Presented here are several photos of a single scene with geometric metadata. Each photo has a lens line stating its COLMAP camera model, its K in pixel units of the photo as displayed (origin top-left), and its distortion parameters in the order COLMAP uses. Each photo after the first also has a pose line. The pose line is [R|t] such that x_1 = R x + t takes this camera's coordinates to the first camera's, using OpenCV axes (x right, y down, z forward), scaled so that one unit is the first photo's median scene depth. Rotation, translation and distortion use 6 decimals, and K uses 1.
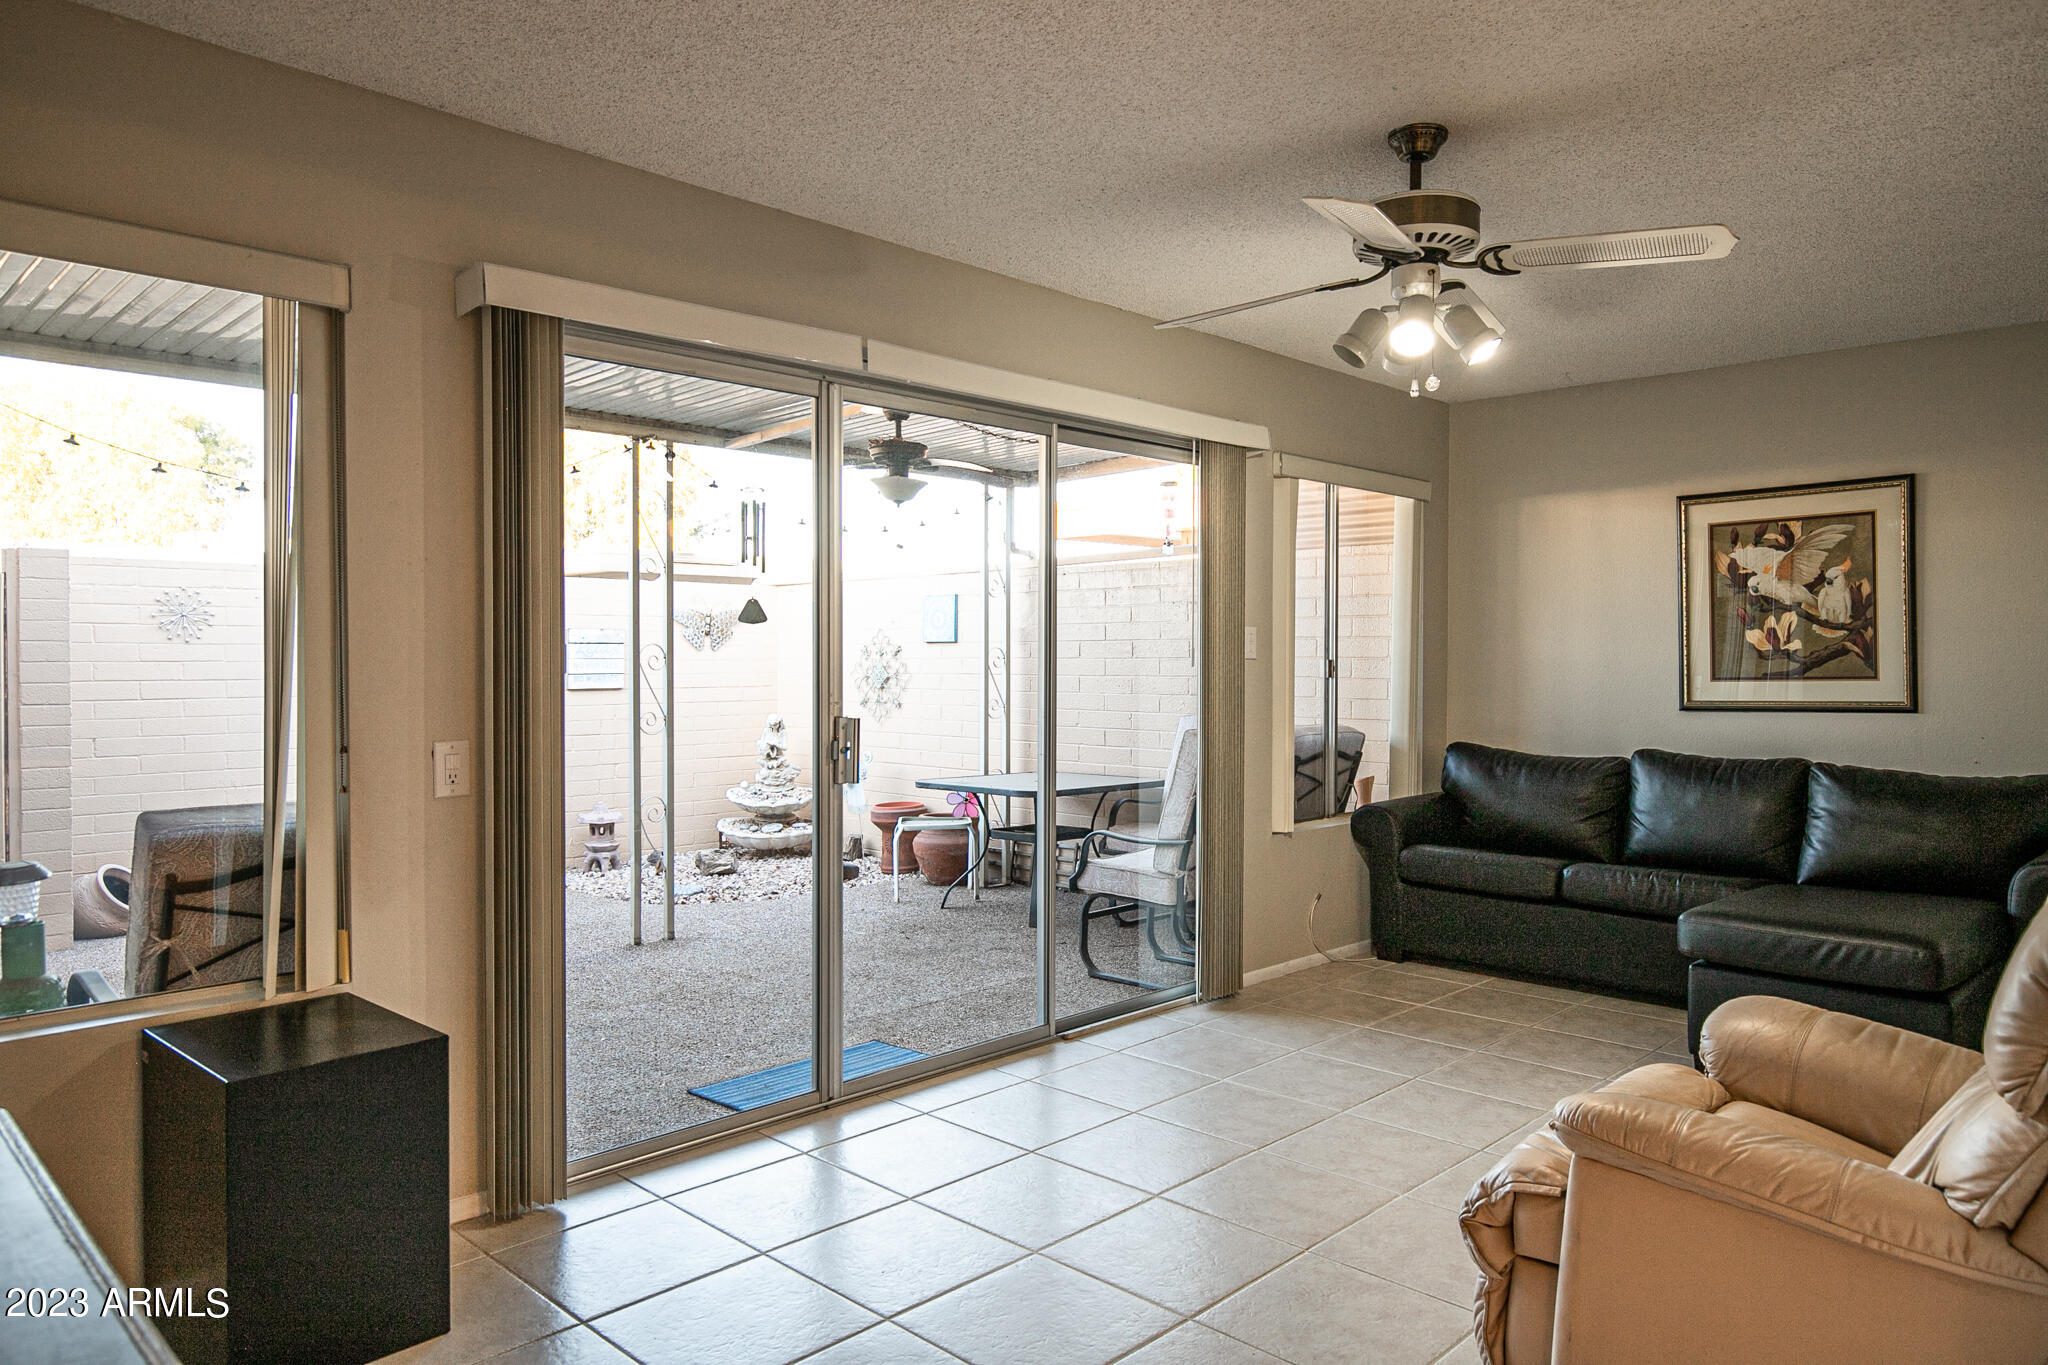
lens RADIAL K [[1307.8, 0, 1024.0], [0, 1307.8, 682.5], [0, 0, 1]] dist [-0.003538, 0.001355]
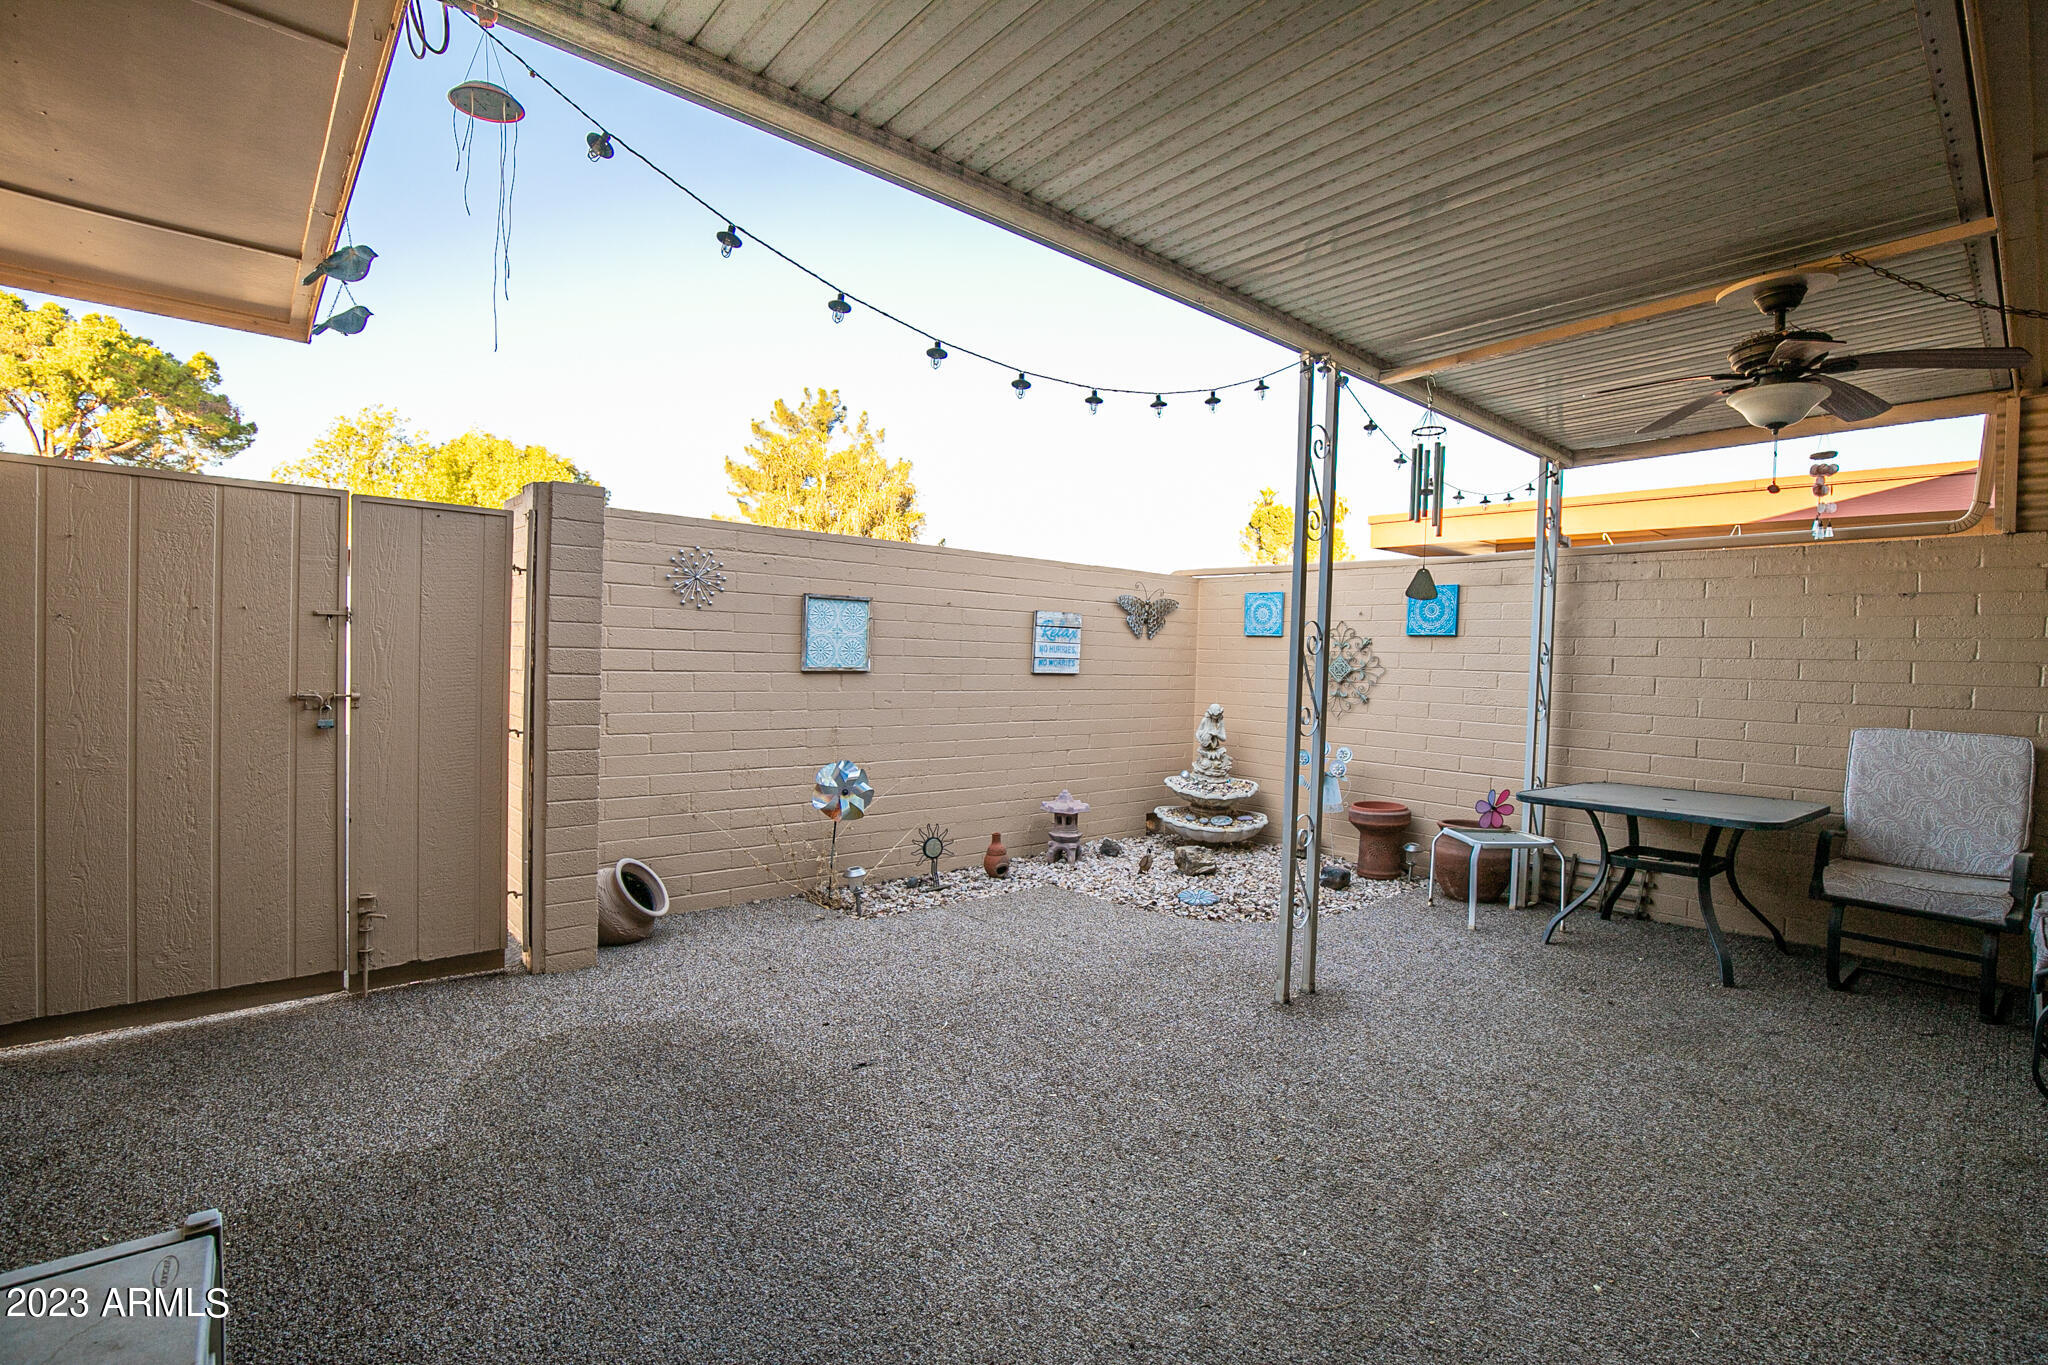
lens RADIAL K [[899.1, 0, 1024.0], [0, 899.1, 682.5], [0, 0, 1]] dist [-0.025940, 0.000011]
pose [[0.996814, 0.032056, -0.073039, -0.530224], [-0.031472, 0.999463, 0.009137, 0.010421], [0.073293, -0.006809, 0.997287, 0.571445]]
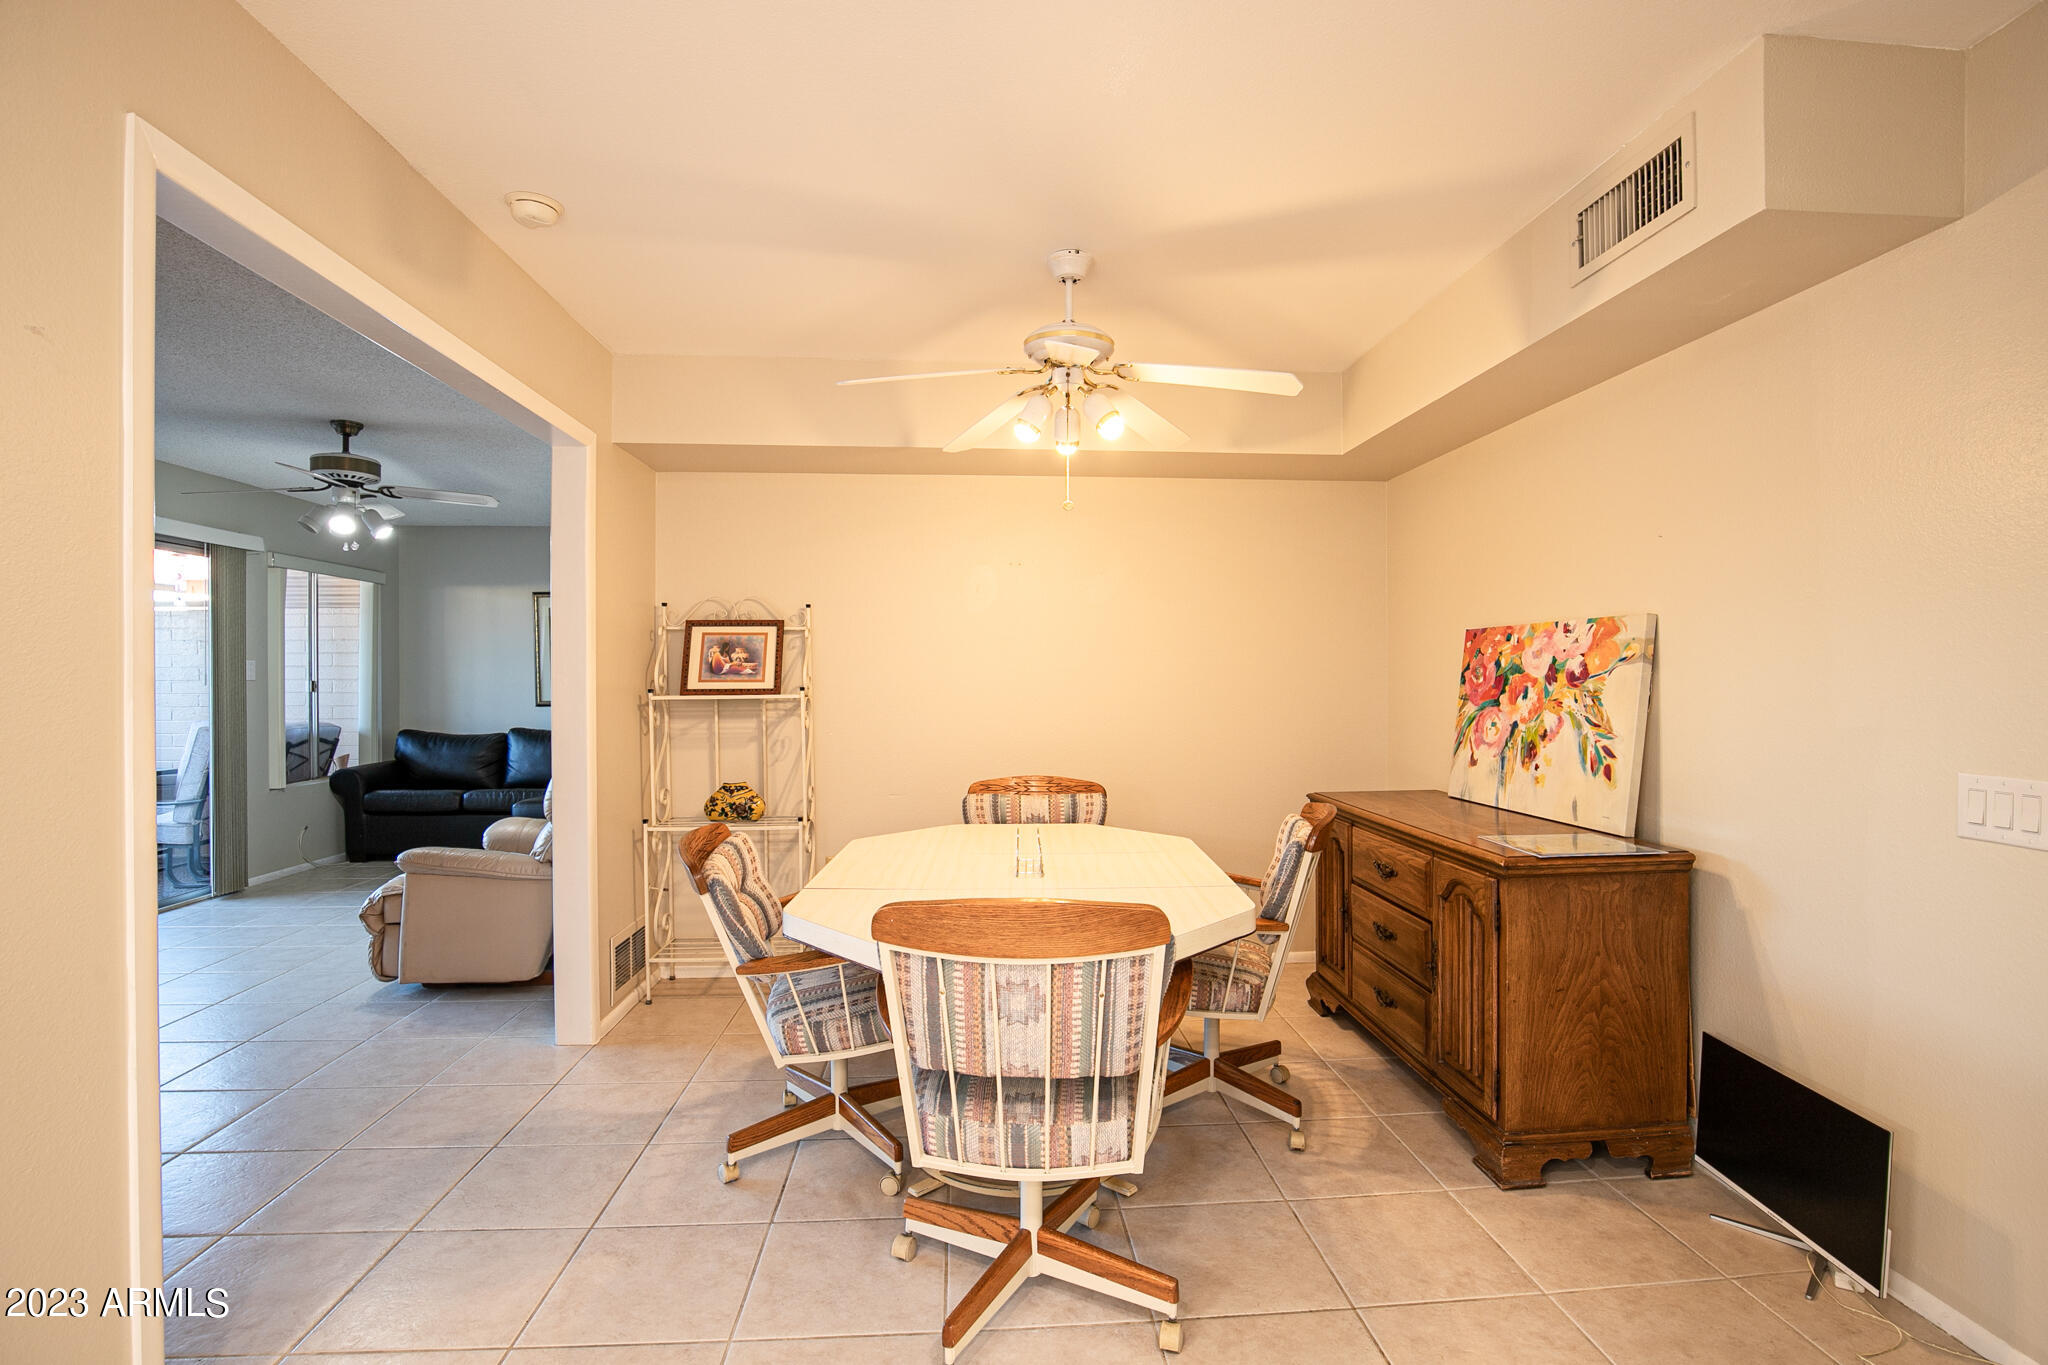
lens RADIAL K [[935.6, 0, 1024.0], [0, 935.6, 682.5], [0, 0, 1]] dist [-0.030192, -0.000448]
pose [[0.646887, -0.007557, 0.762549, -0.065064], [0.019072, 0.999798, -0.006271, 0.008979], [-0.762348, 0.018600, 0.646900, -0.424454]]
